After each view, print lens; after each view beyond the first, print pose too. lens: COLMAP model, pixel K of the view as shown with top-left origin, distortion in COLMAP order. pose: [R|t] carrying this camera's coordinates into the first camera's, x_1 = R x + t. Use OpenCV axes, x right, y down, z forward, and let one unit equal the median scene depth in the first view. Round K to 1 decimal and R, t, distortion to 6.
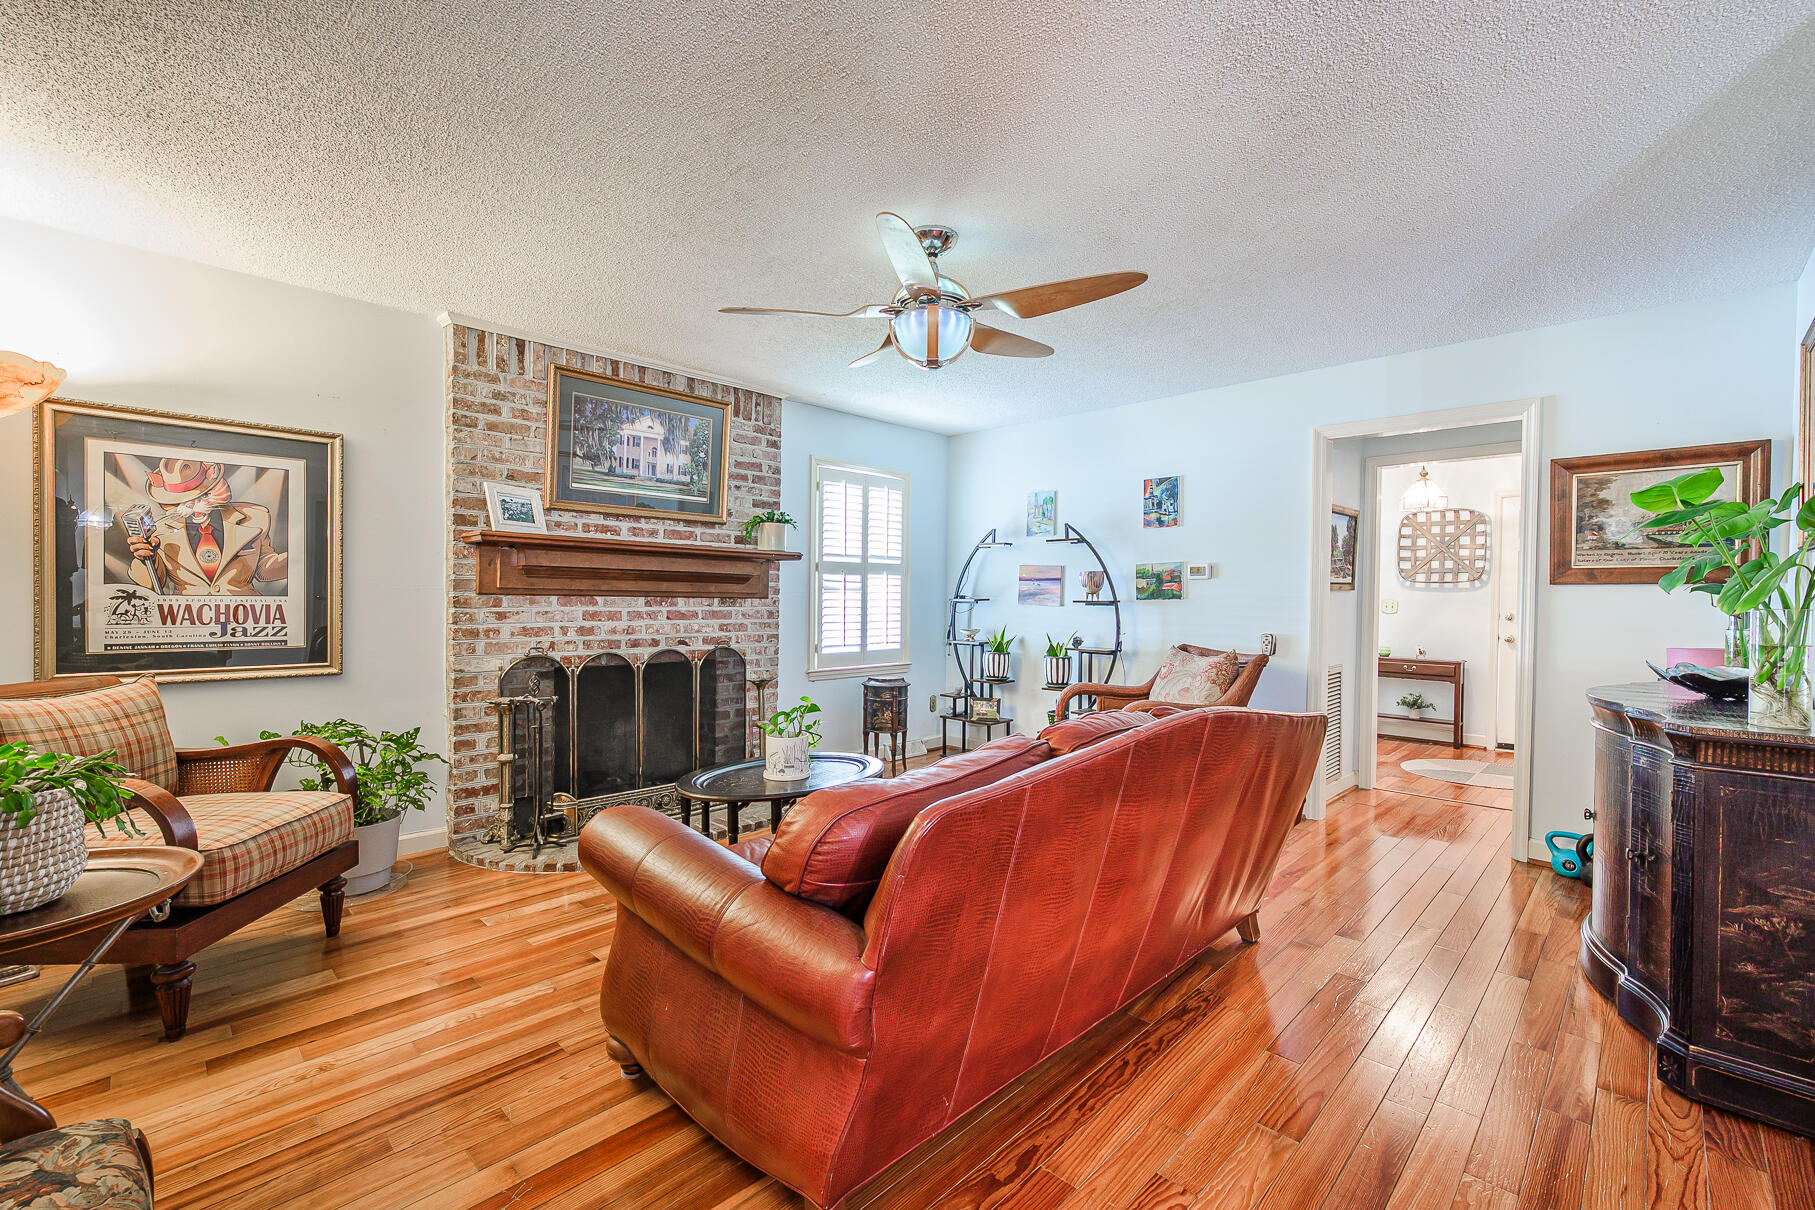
lens RADIAL K [[741.9, 0, 921.1], [0, 741.9, 599.2], [0, 0, 1]] dist [0.000053, -0.000386]
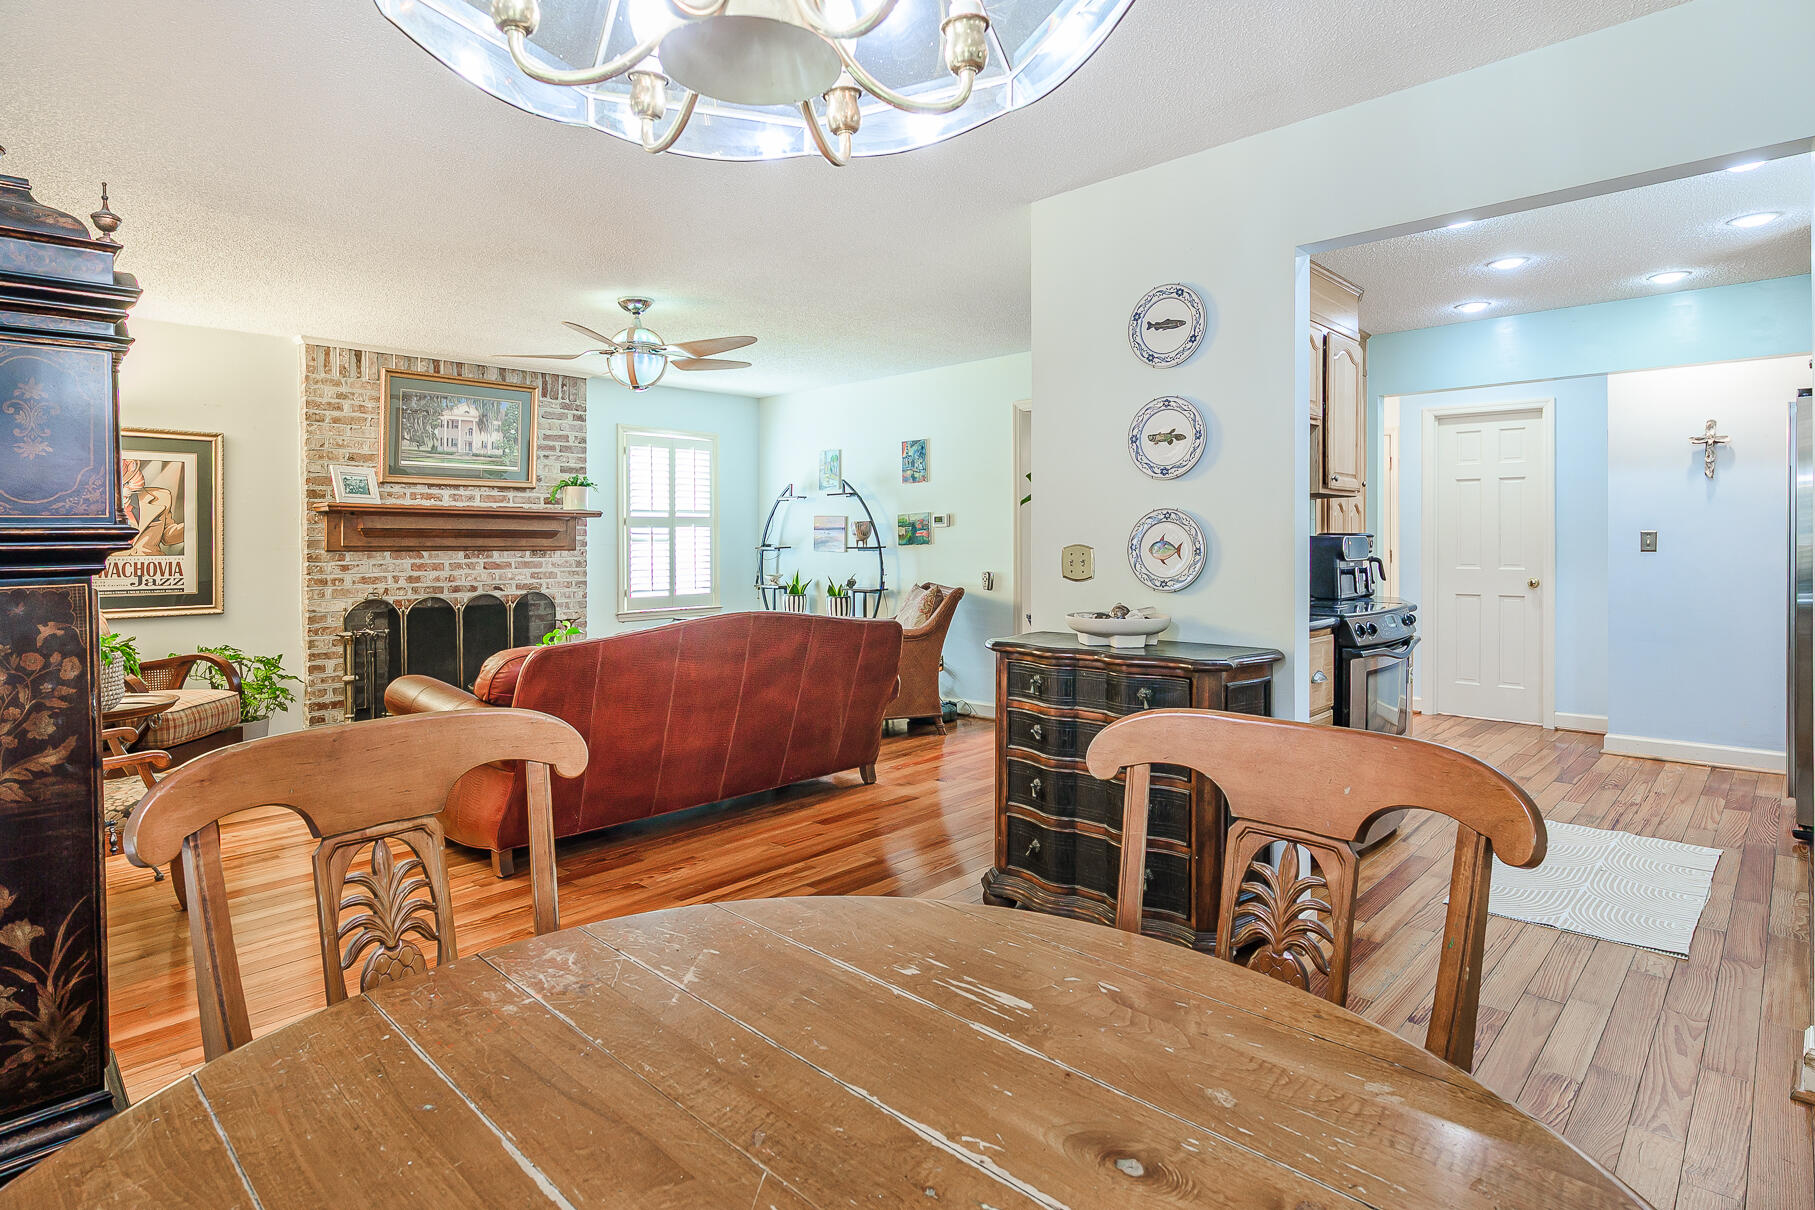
lens RADIAL K [[938.7, 0, 898.3], [0, 938.7, 529.4], [0, 0, 1]] dist [-0.002811, 0.000711]
pose [[0.999759, -0.019452, 0.010201, 0.331323], [0.019645, 0.999623, -0.019167, 0.005213], [-0.009825, 0.019363, 0.999764, -0.556846]]
